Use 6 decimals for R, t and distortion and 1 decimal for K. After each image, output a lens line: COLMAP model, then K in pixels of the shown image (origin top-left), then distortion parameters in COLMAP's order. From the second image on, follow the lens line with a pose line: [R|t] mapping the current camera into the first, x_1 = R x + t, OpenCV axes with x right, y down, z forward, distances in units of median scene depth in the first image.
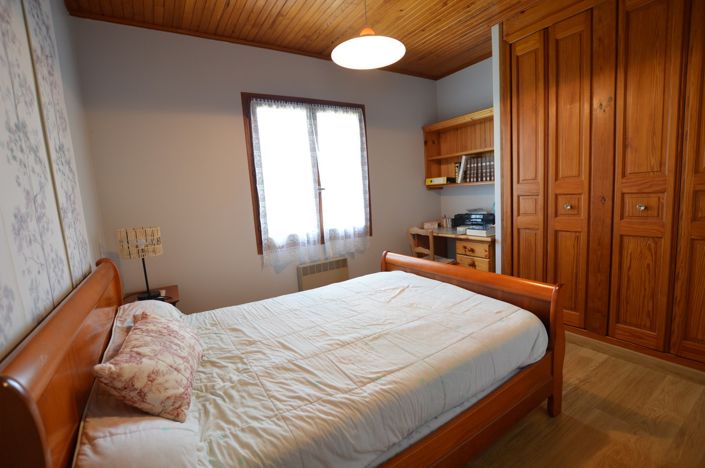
lens RADIAL K [[314.8, 0, 341.2], [0, 314.8, 232.8], [0, 0, 1]] dist [-0.022202, 0.000236]
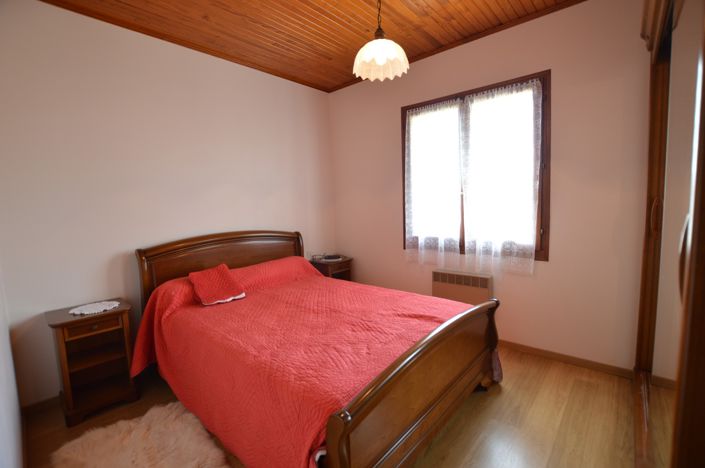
lens RADIAL K [[314.8, 0, 341.2], [0, 314.8, 232.8], [0, 0, 1]] dist [-0.022202, 0.000236]
pose [[0.281678, 0.148122, -0.948007, 0.684774], [-0.102195, 0.987024, 0.123854, -0.101387], [0.954051, 0.061994, 0.293160, 0.418719]]
